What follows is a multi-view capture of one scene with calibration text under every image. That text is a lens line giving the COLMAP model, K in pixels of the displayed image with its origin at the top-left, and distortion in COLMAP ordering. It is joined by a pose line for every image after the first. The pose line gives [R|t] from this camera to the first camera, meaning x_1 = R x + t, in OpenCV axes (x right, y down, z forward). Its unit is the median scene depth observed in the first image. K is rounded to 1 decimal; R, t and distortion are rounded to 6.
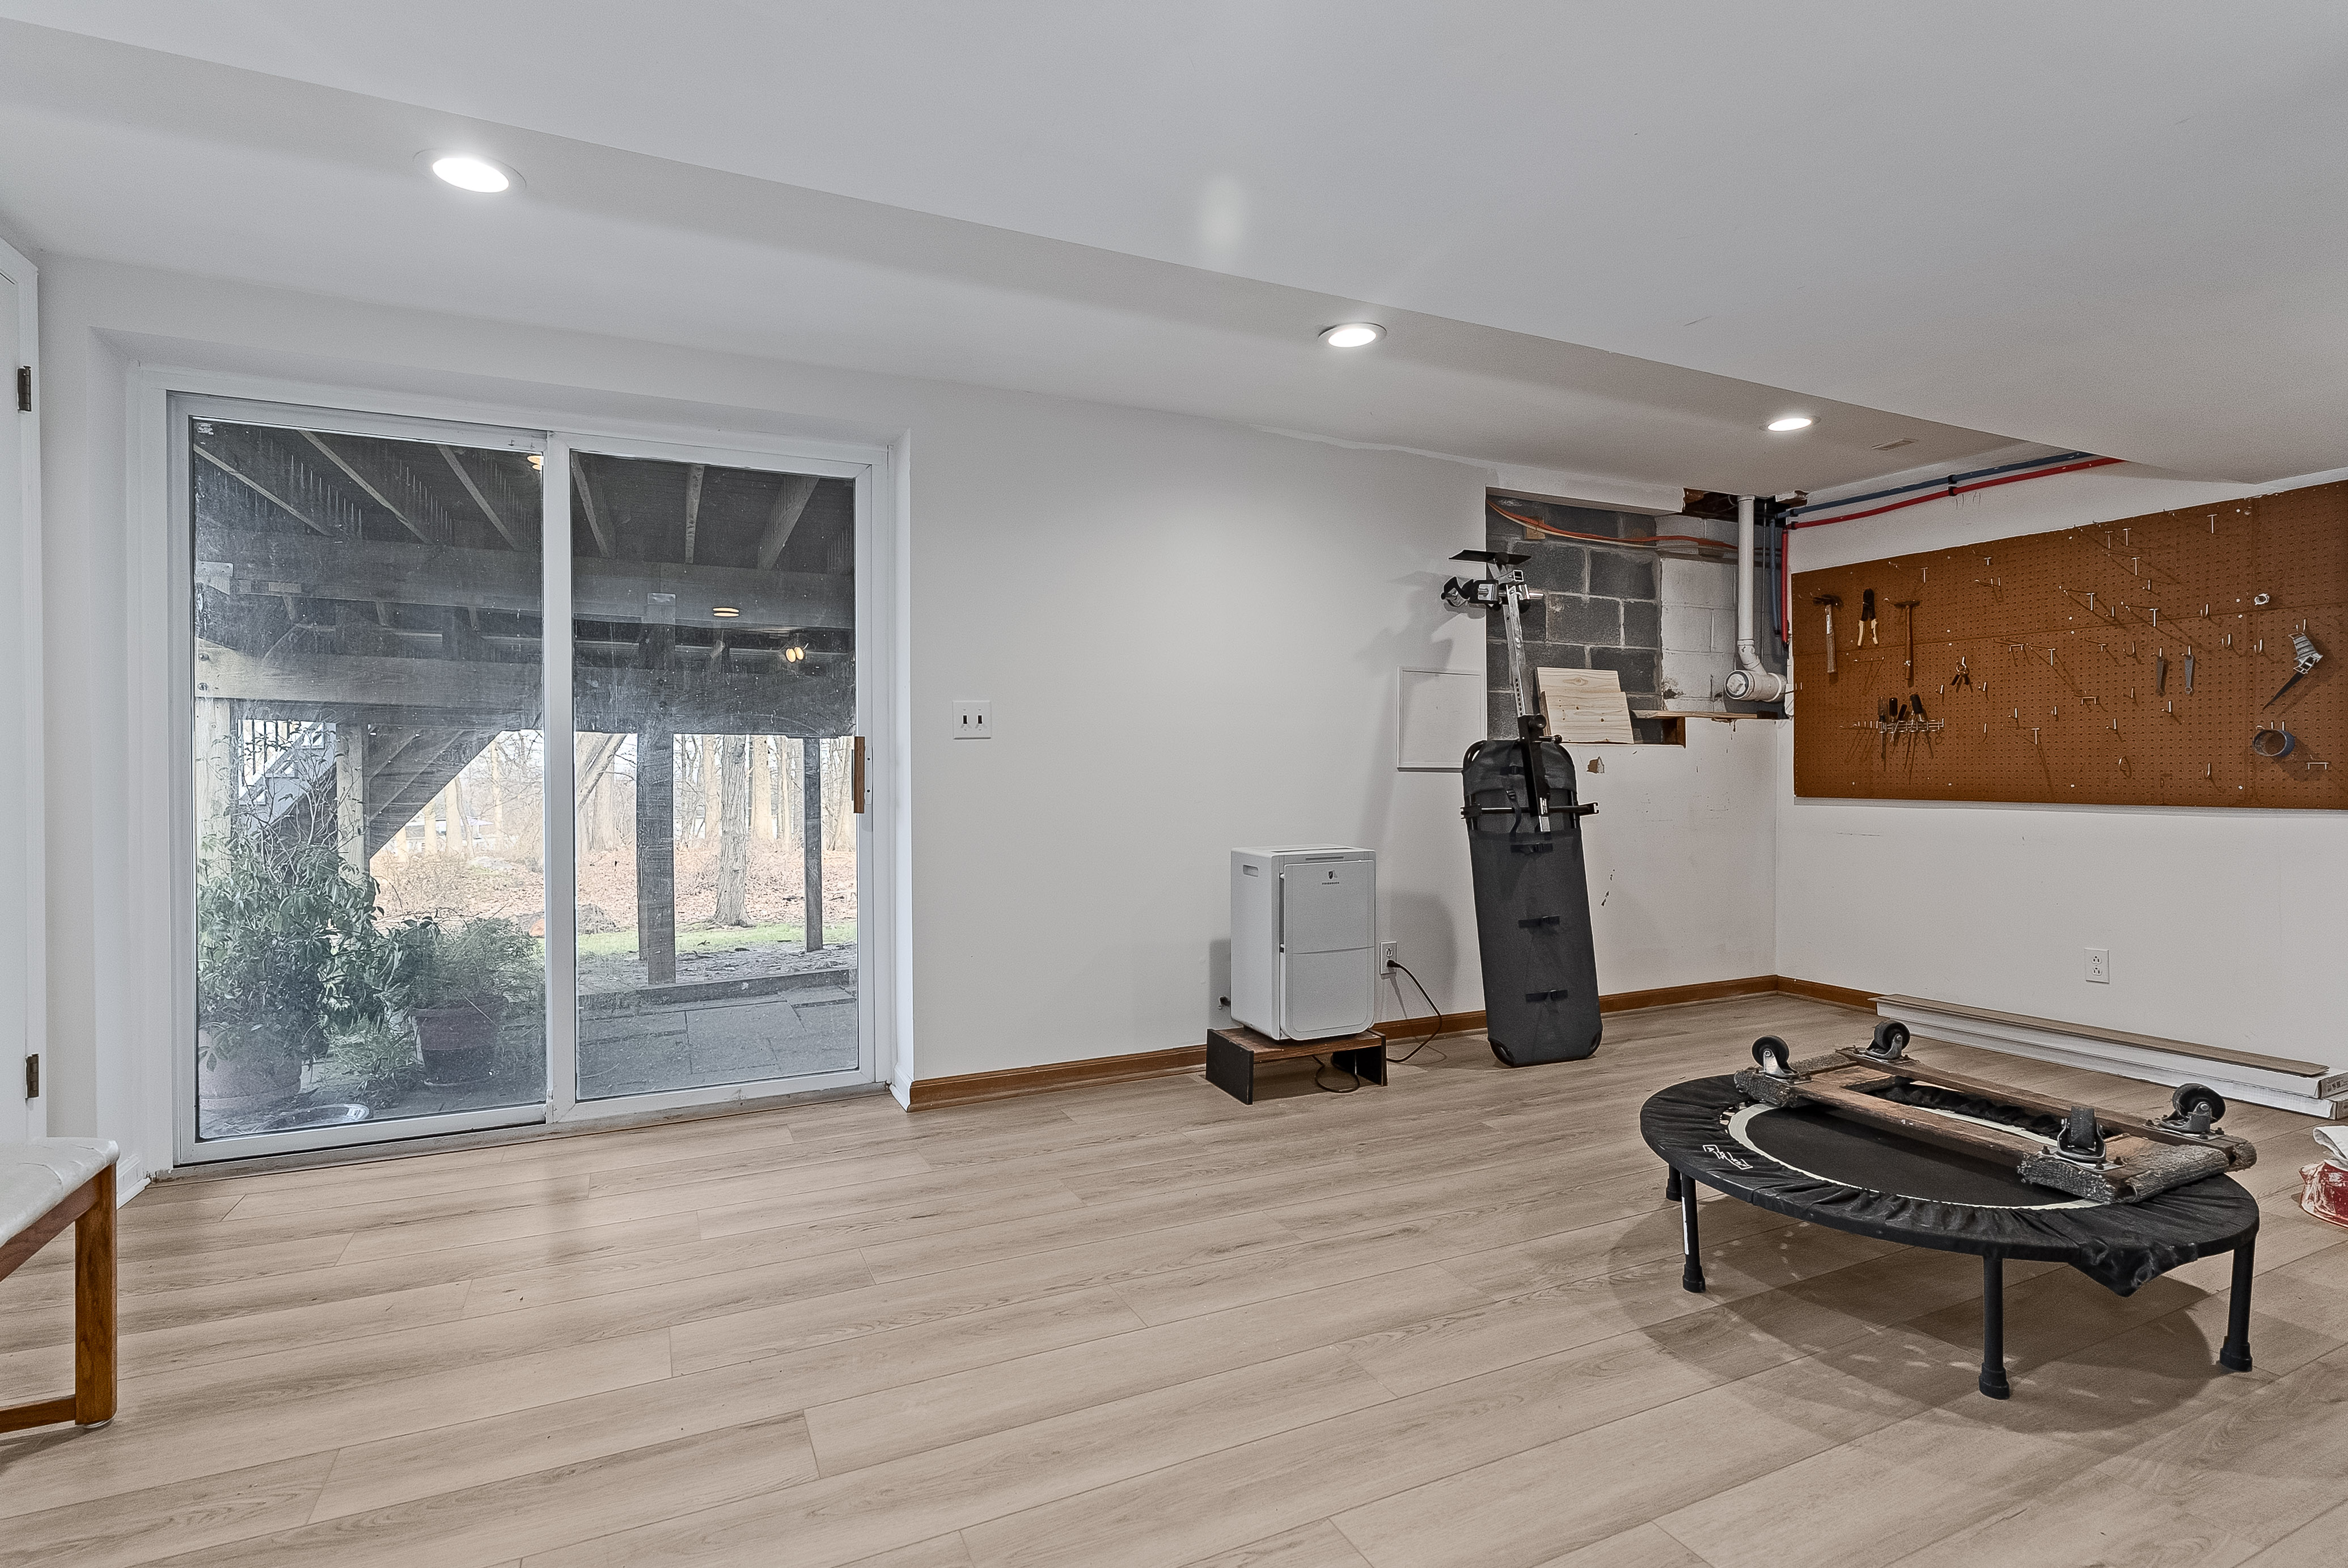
lens RADIAL K [[1114.2, 0, 1155.6], [0, 1114.2, 773.9], [0, 0, 1]] dist [-0.001510, 0.000220]
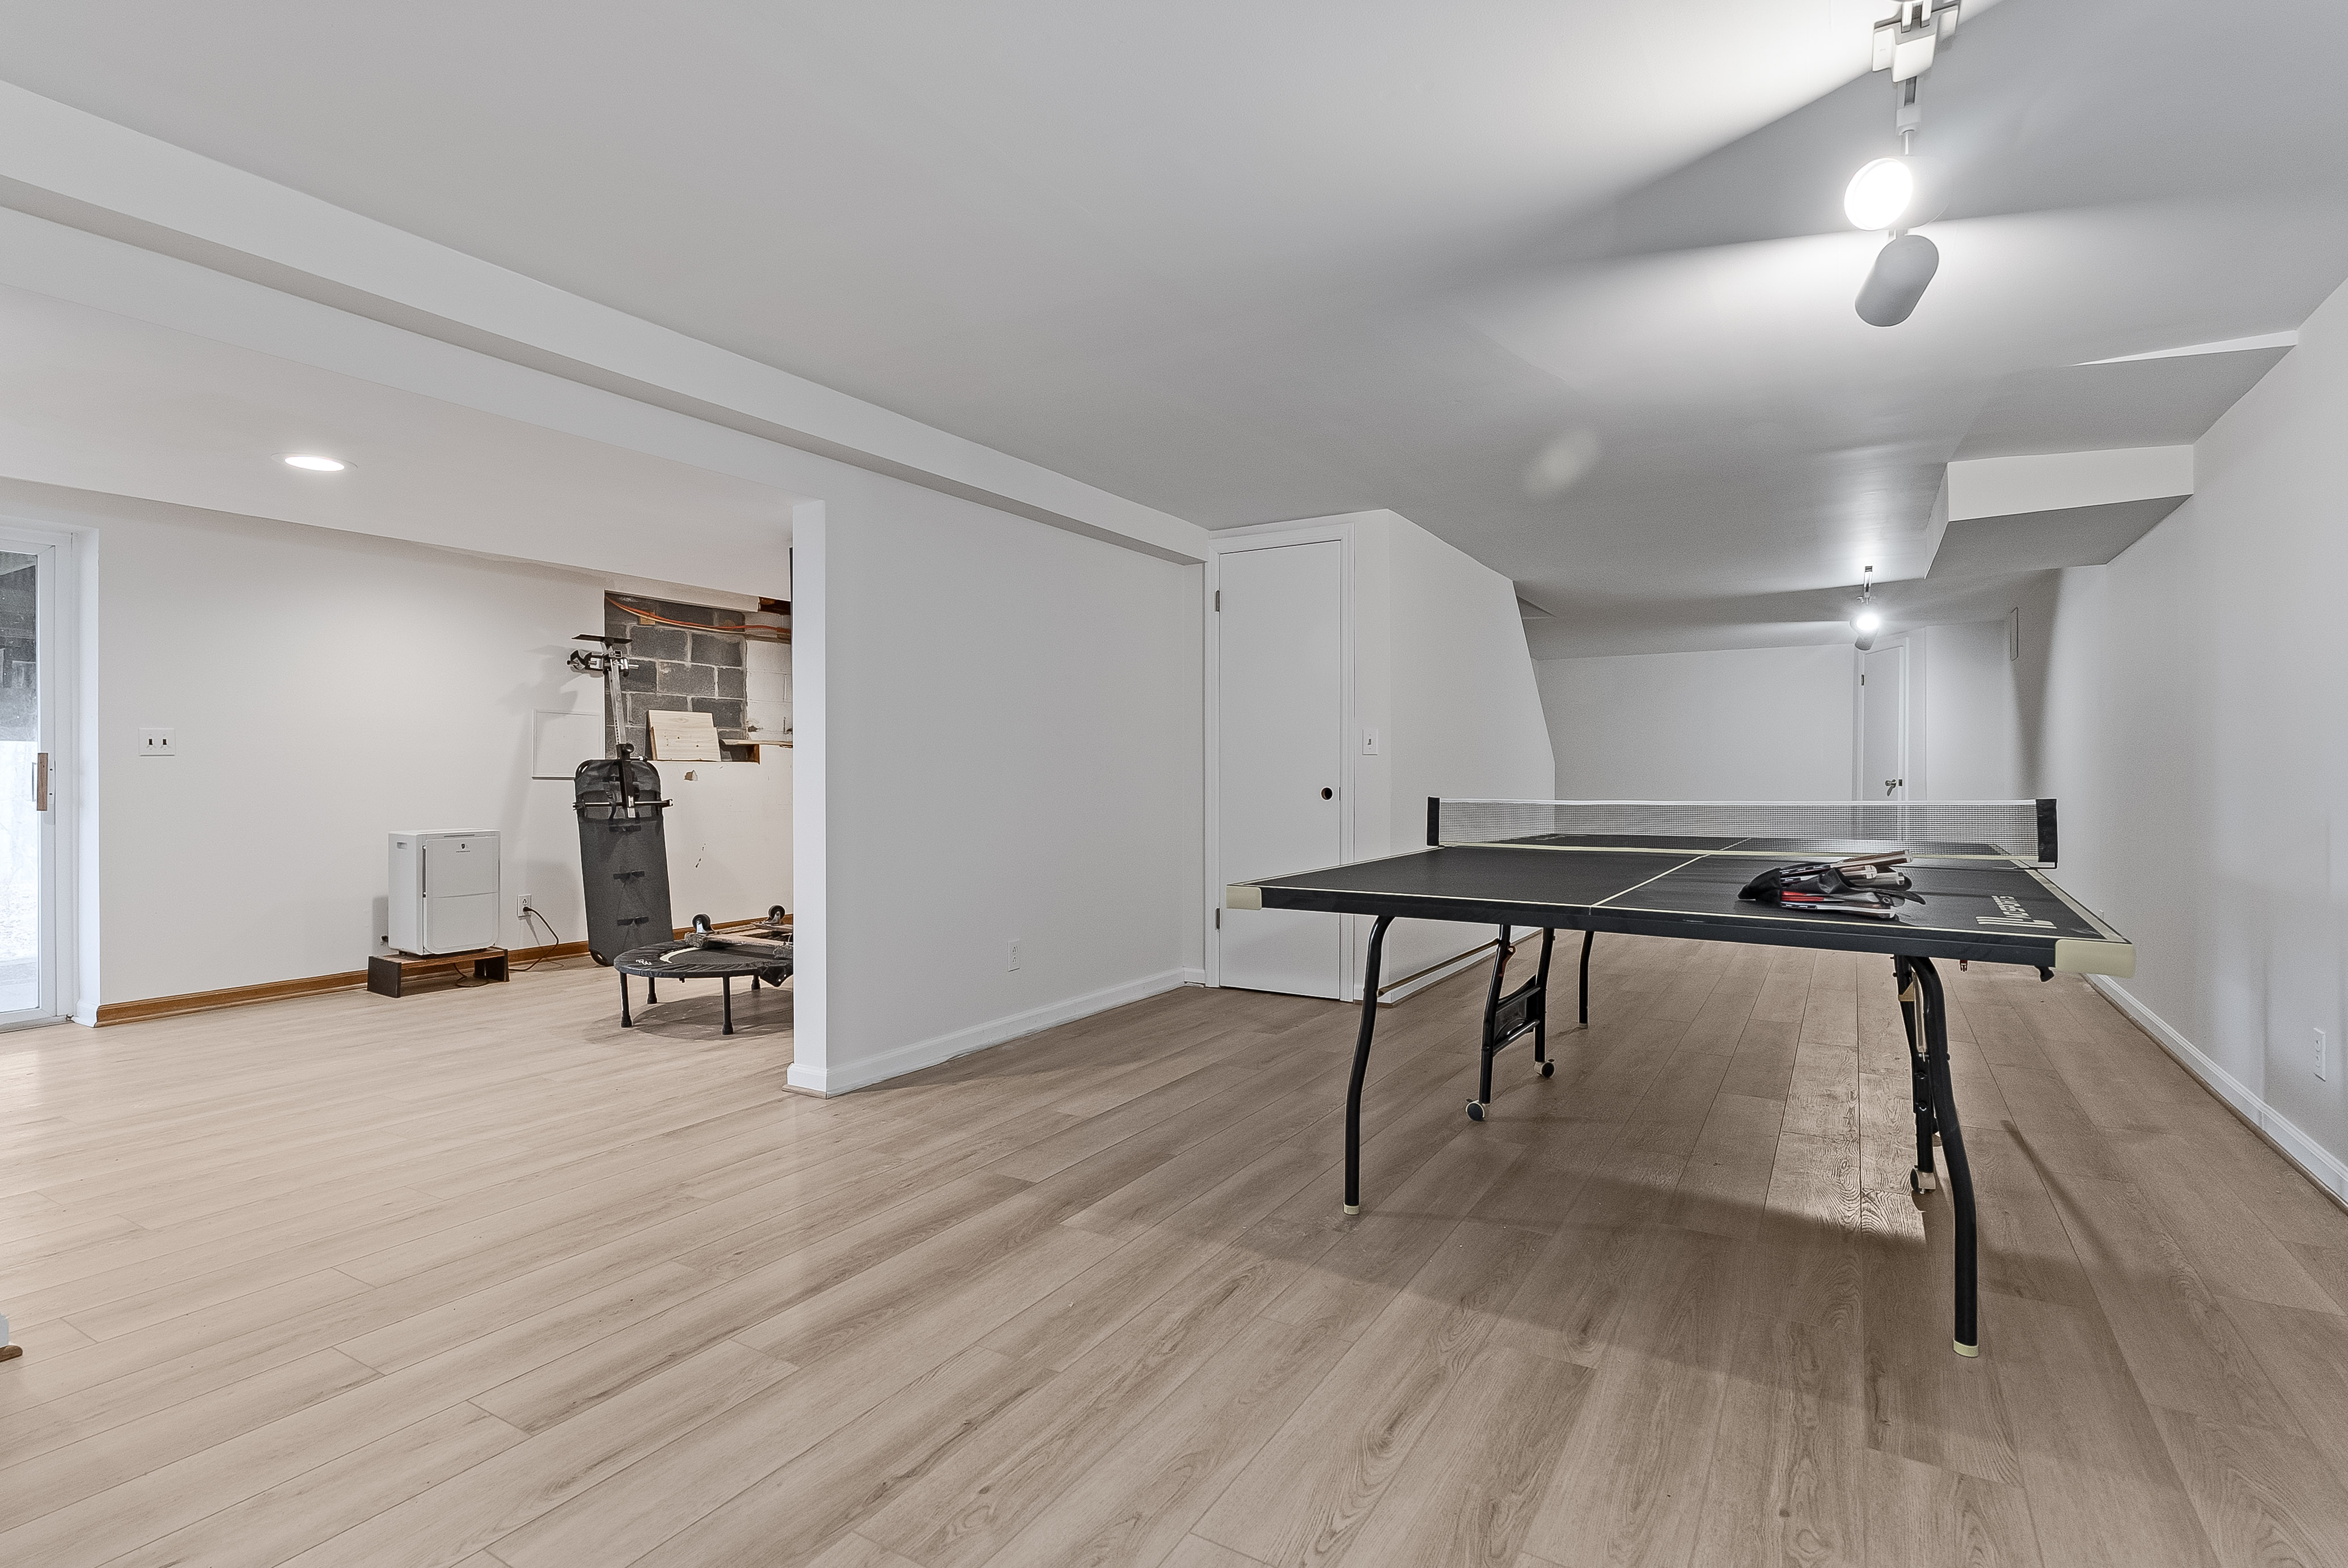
lens RADIAL K [[1114.2, 0, 1155.6], [0, 1114.2, 773.9], [0, 0, 1]] dist [-0.001510, 0.000220]
pose [[0.821256, 0.003892, 0.570547, 0.053891], [-0.000075, 0.999977, -0.006713, 0.000136], [-0.570560, 0.005470, 0.821237, -0.698557]]
